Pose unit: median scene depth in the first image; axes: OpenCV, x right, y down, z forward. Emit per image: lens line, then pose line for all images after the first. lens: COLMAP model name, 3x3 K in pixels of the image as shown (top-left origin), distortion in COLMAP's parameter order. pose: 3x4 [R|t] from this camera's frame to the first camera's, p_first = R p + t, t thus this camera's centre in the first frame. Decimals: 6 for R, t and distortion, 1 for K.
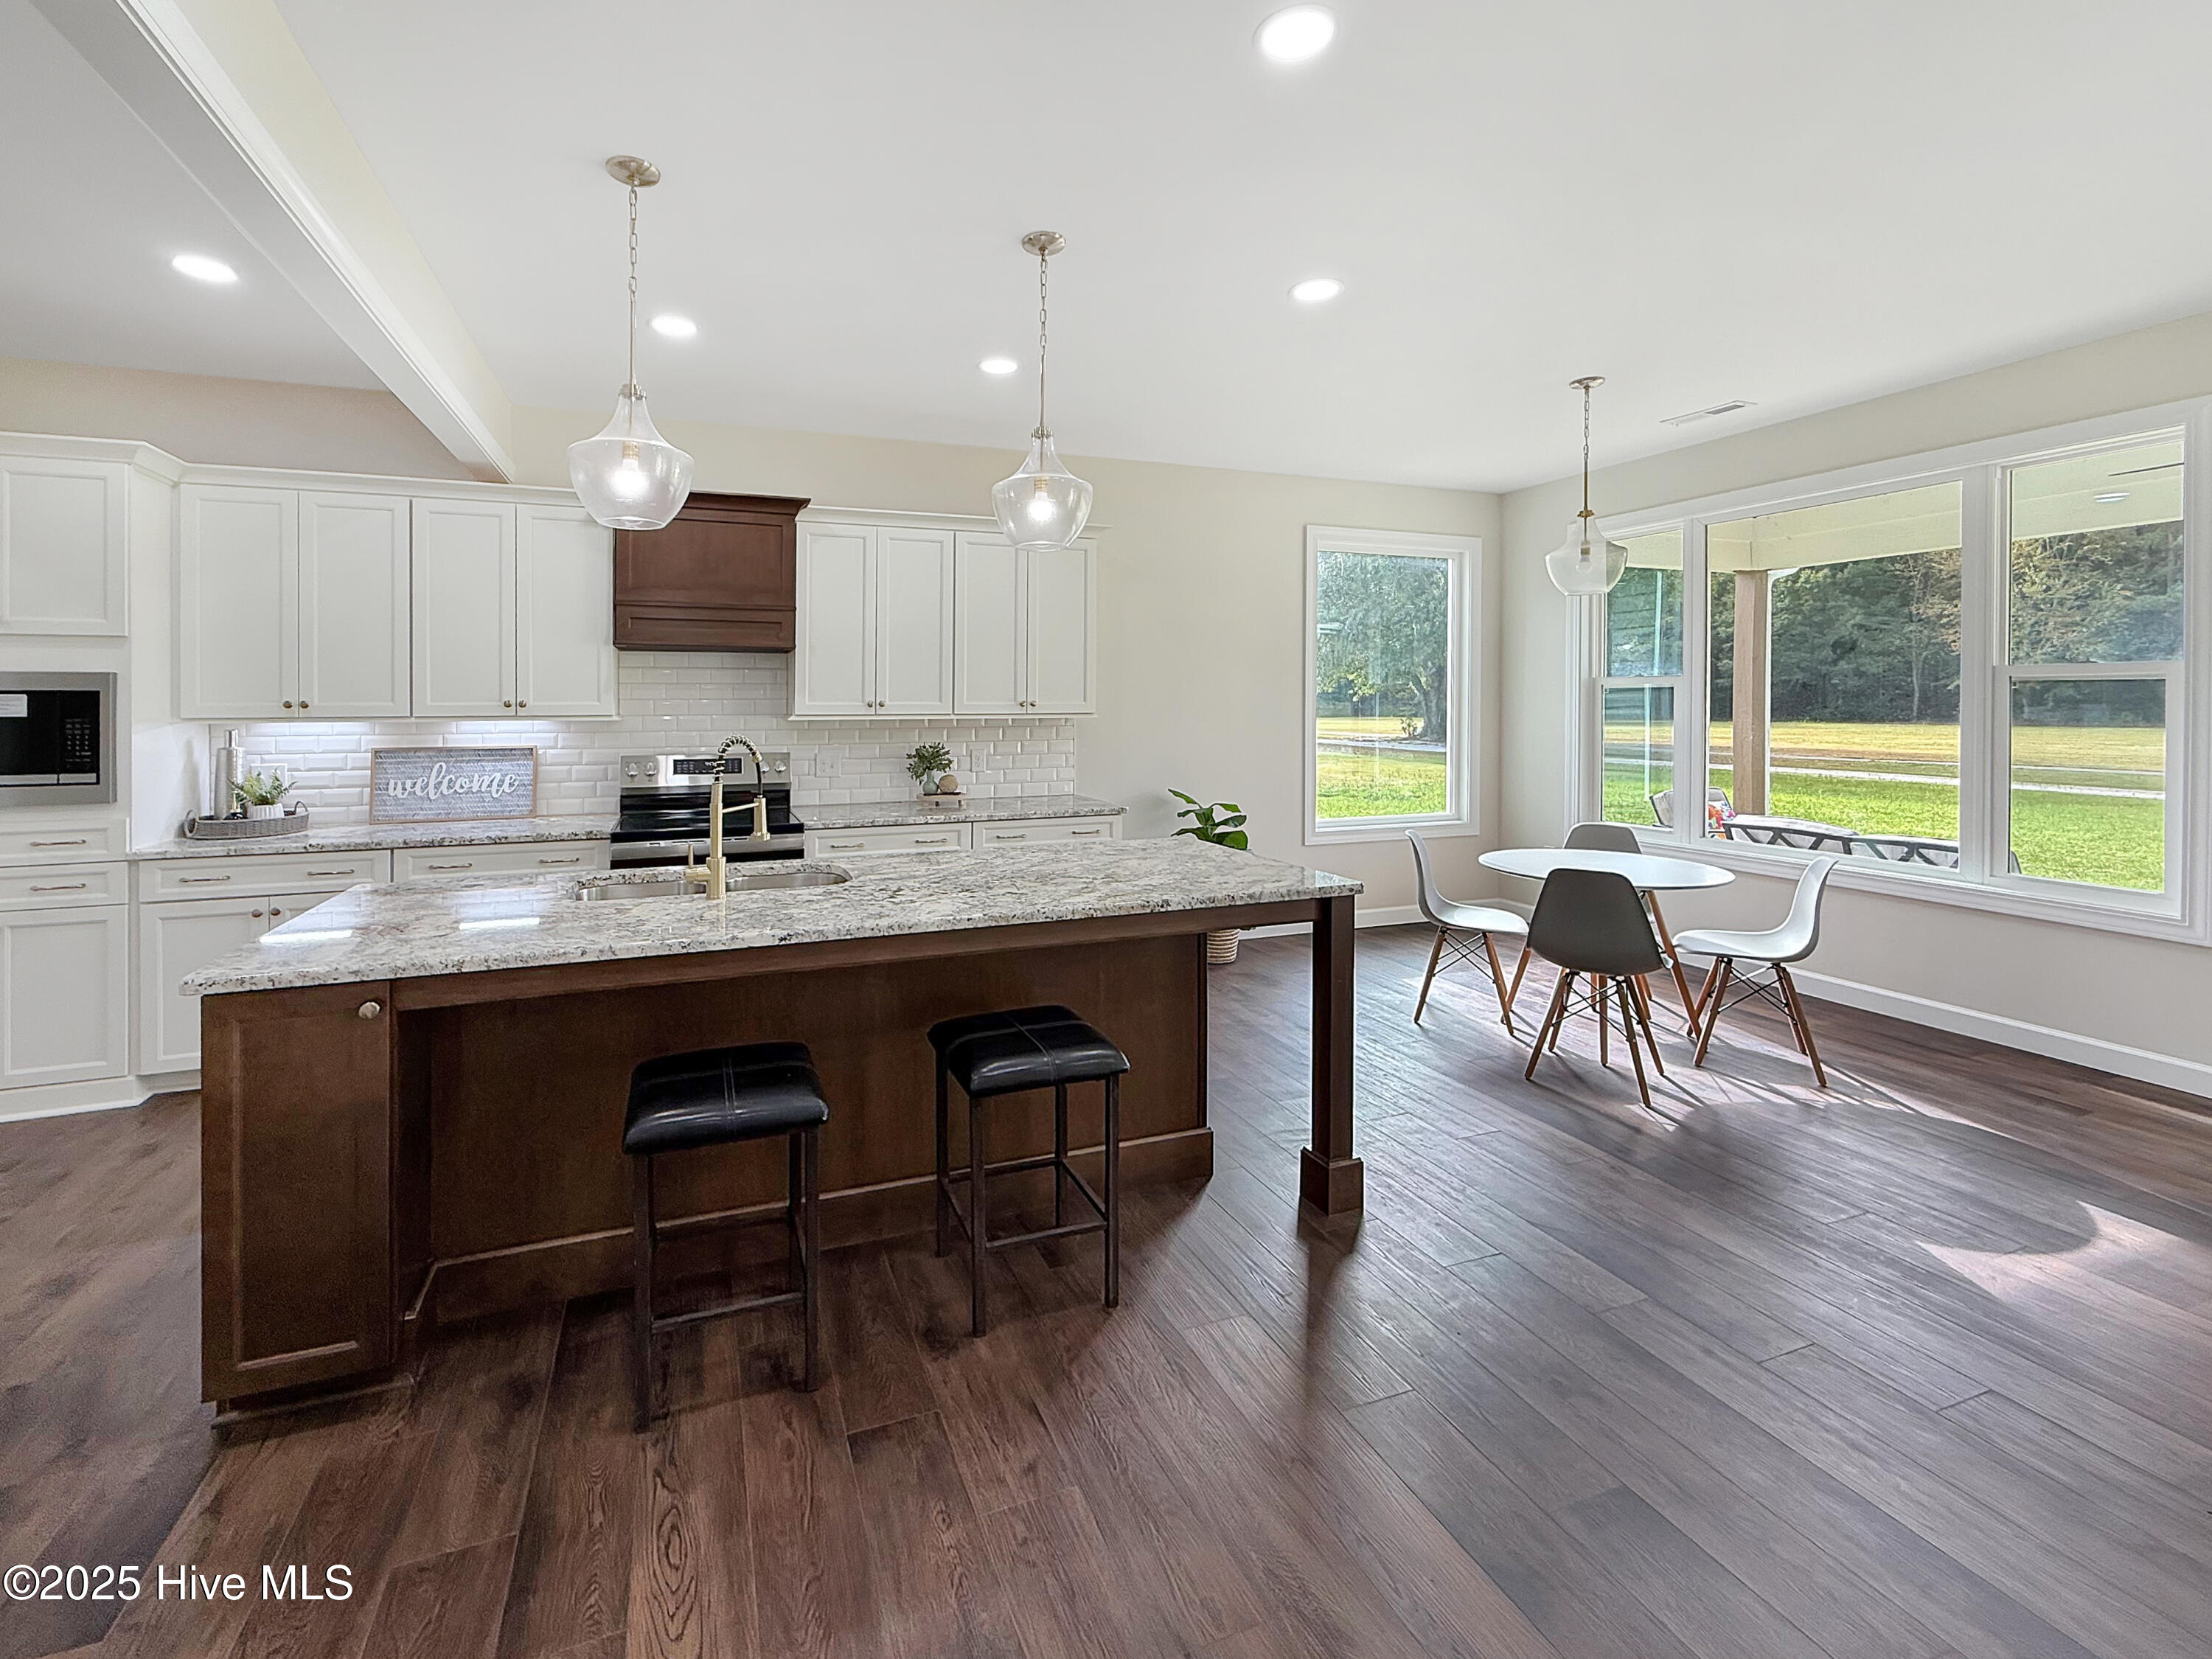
lens RADIAL K [[908.0, 0, 1040.9], [0, 908.0, 708.4], [0, 0, 1]] dist [-0.000807, -0.000019]
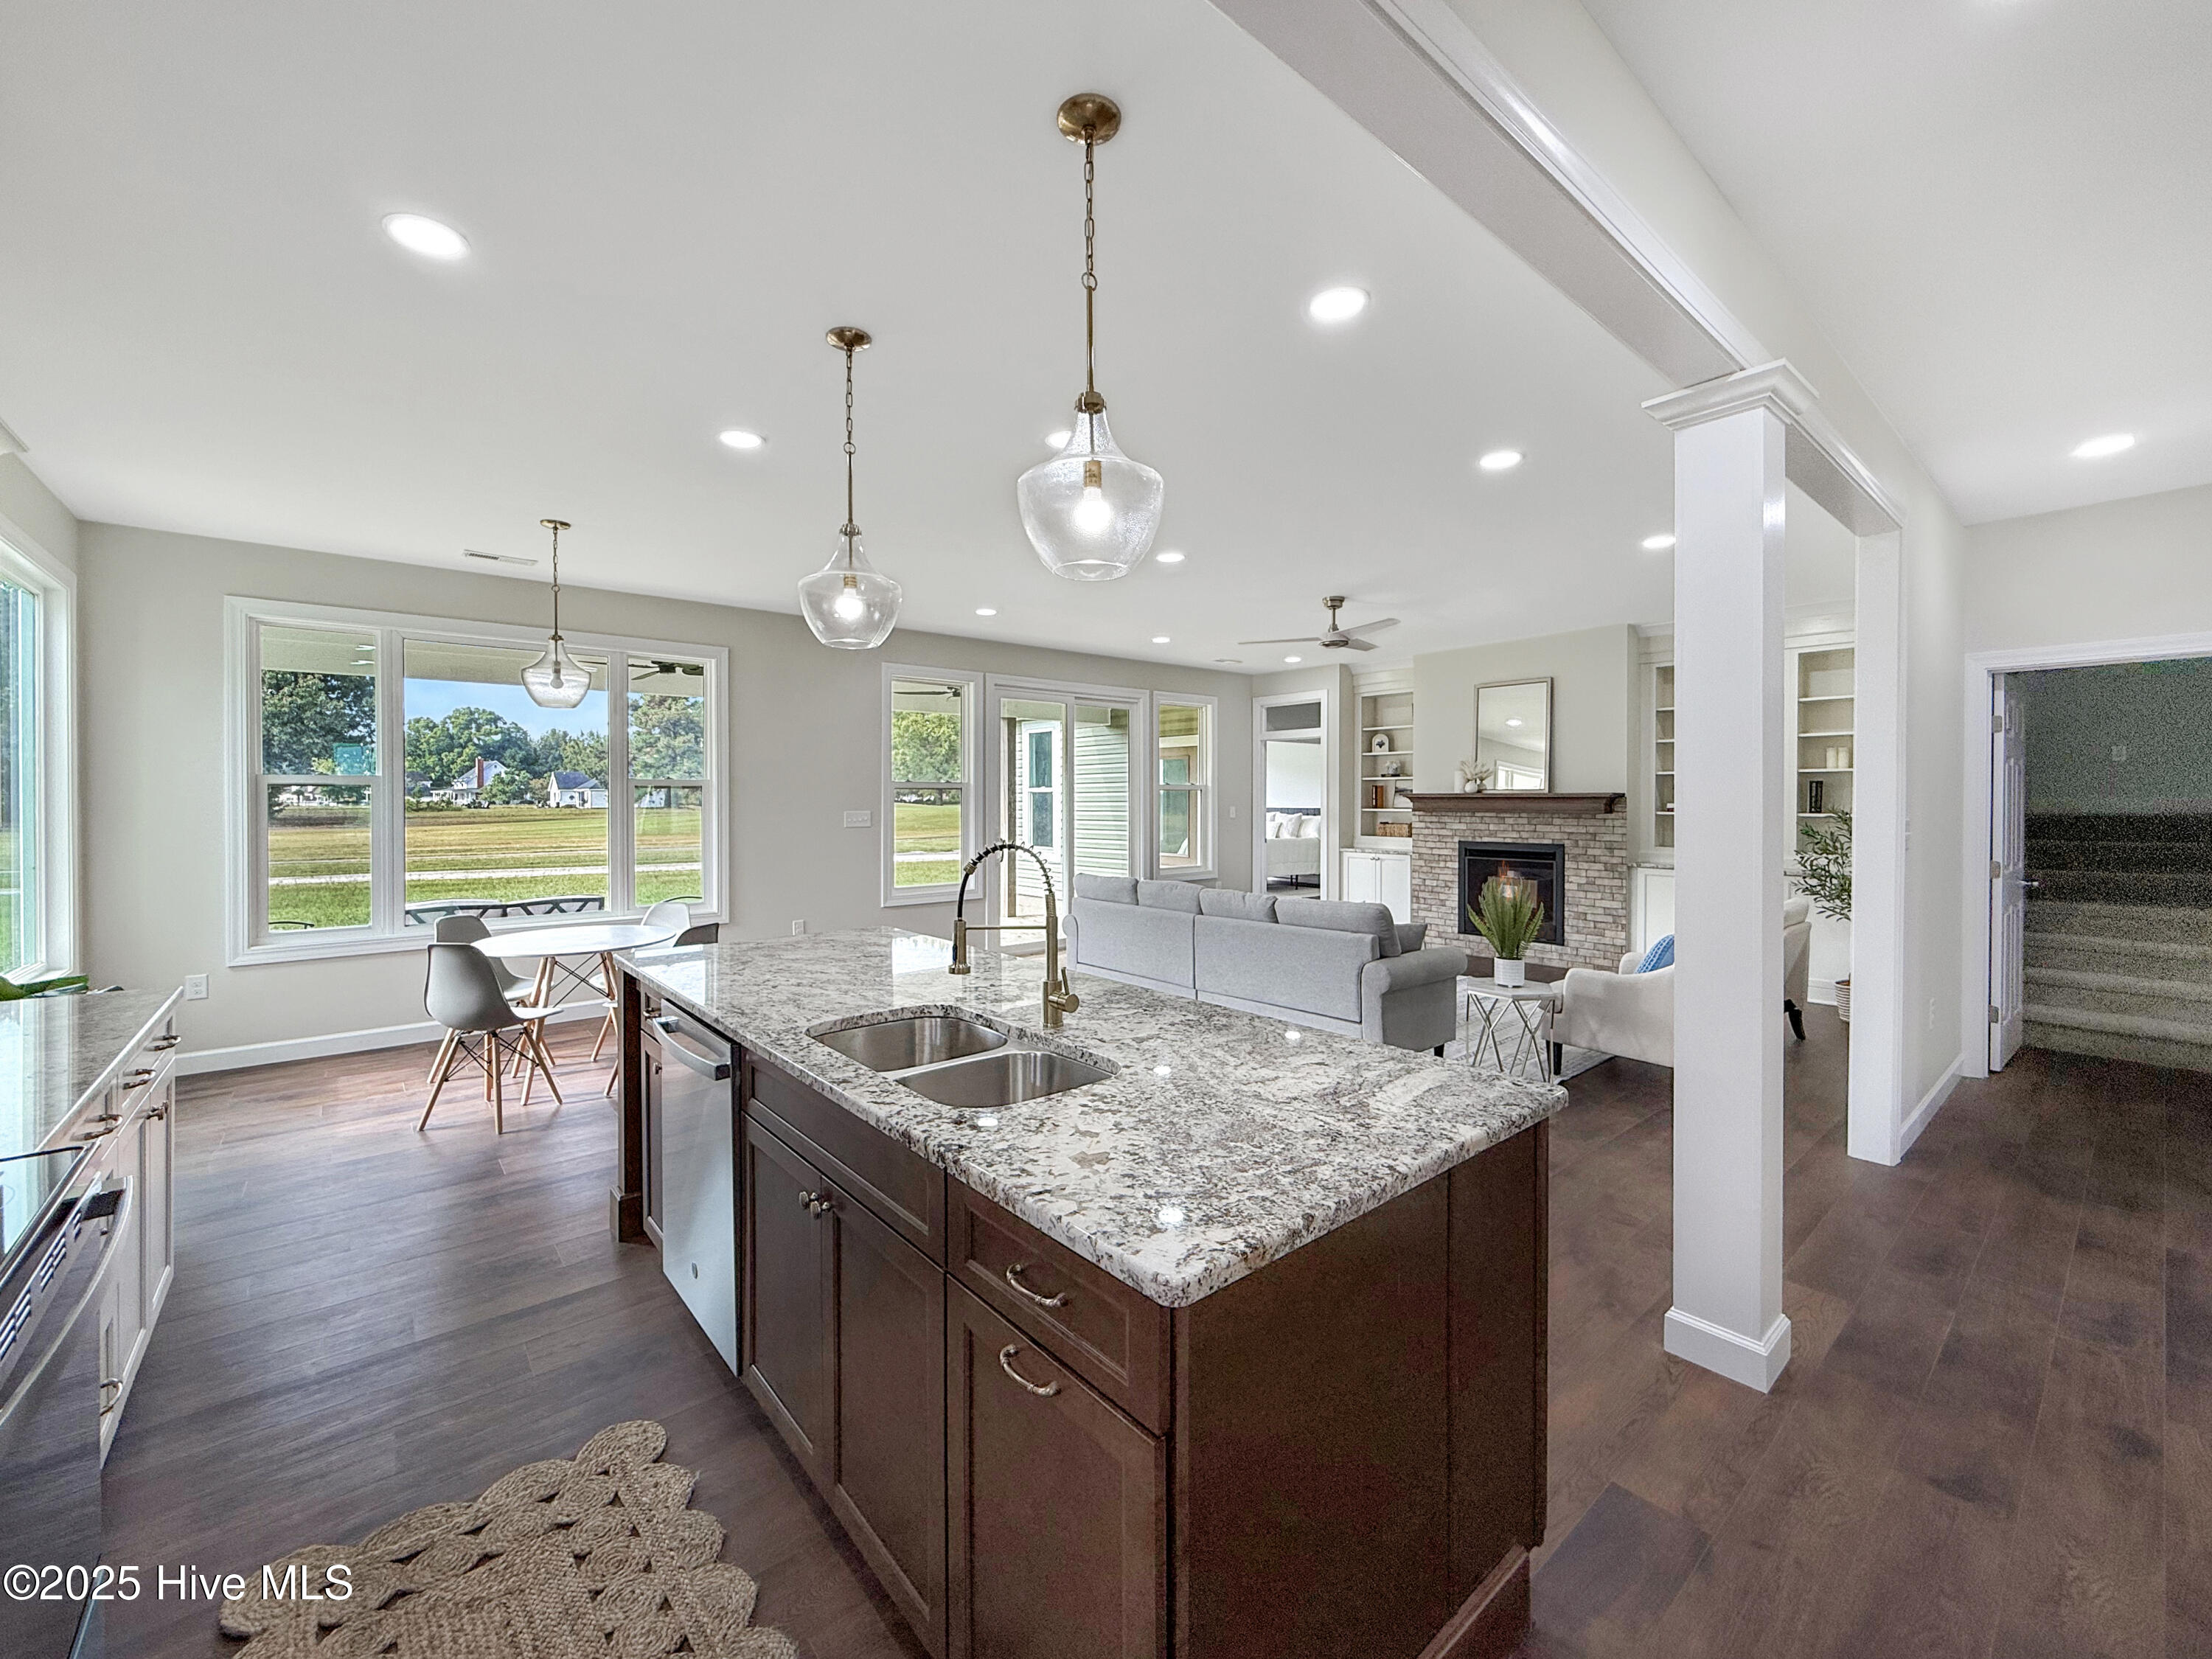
lens RADIAL K [[908.0, 0, 1074.9], [0, 908.0, 808.8], [0, 0, 1]] dist [-0.000807, -0.000019]
pose [[-0.372368, -0.006914, 0.928059, -0.752491], [0.008245, 0.999908, 0.010758, -0.006366], [-0.928048, 0.011658, -0.372277, 0.836687]]
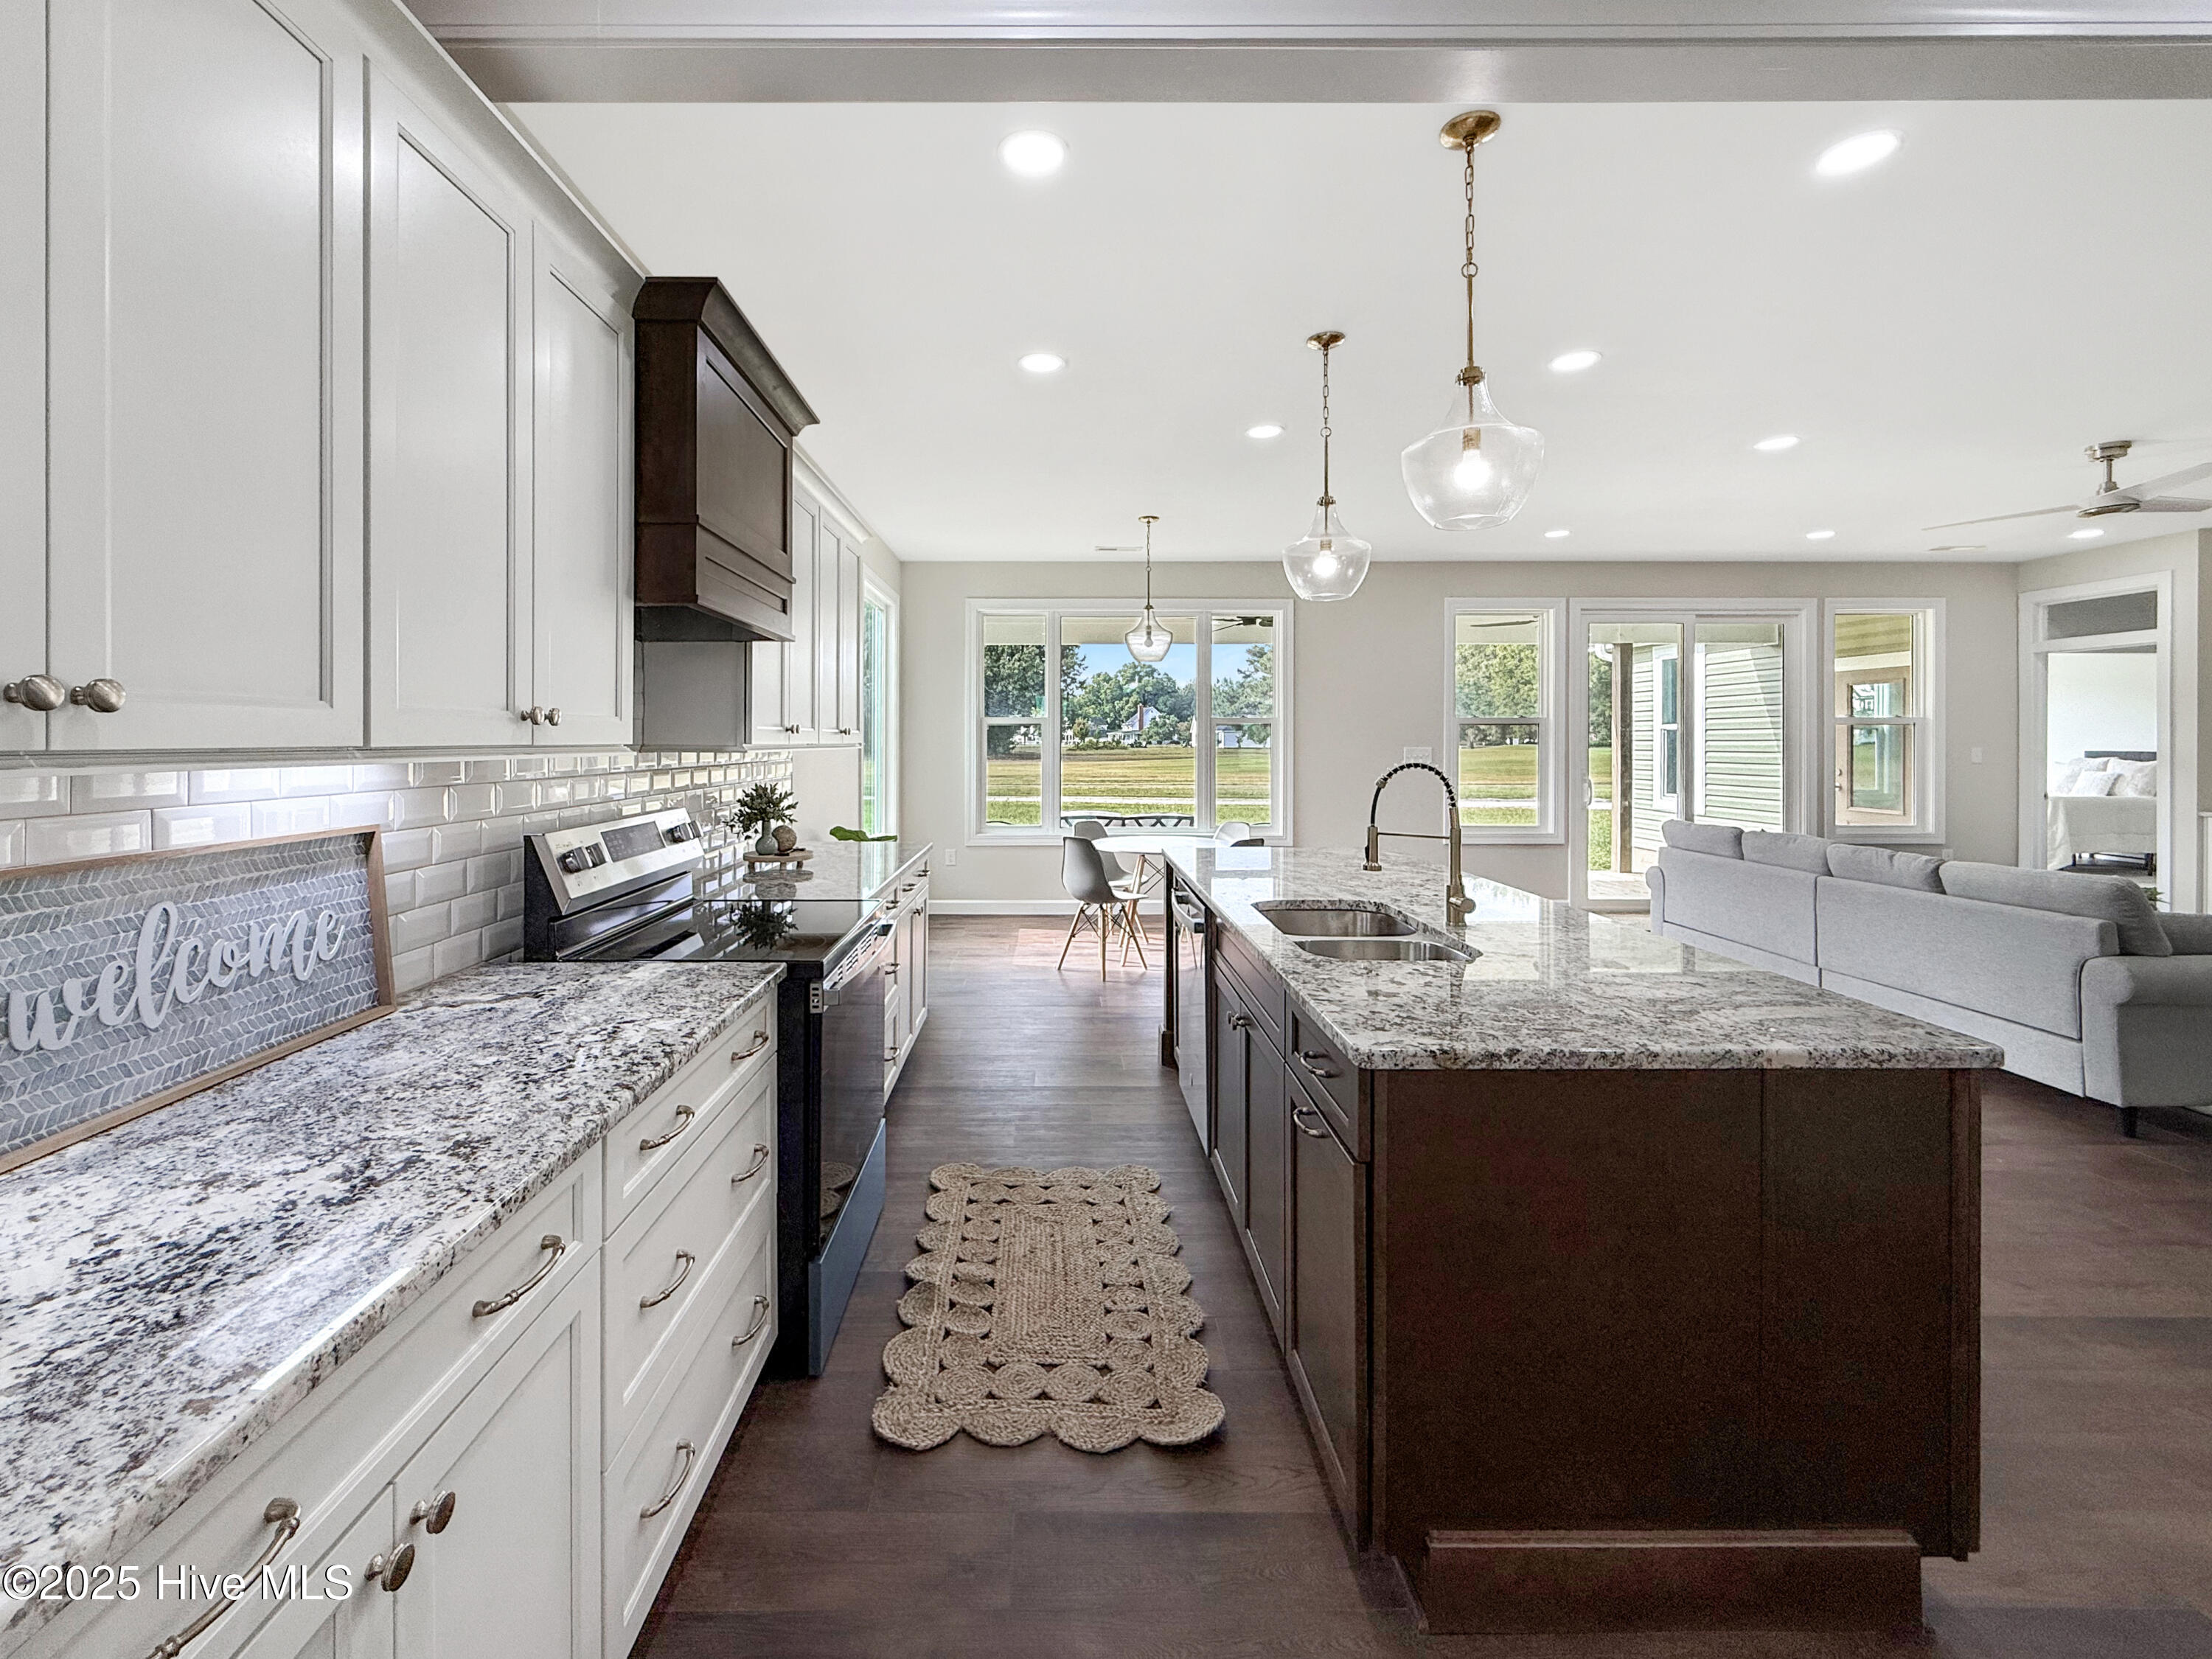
lens RADIAL K [[908.0, 0, 1012.2], [0, 908.0, 756.9], [0, 0, 1]] dist [-0.000807, -0.000019]
pose [[0.332026, -0.014297, 0.943162, -0.954626], [0.002764, 0.999896, 0.014184, 0.008399], [-0.943266, -0.002103, 0.332031, 0.704937]]
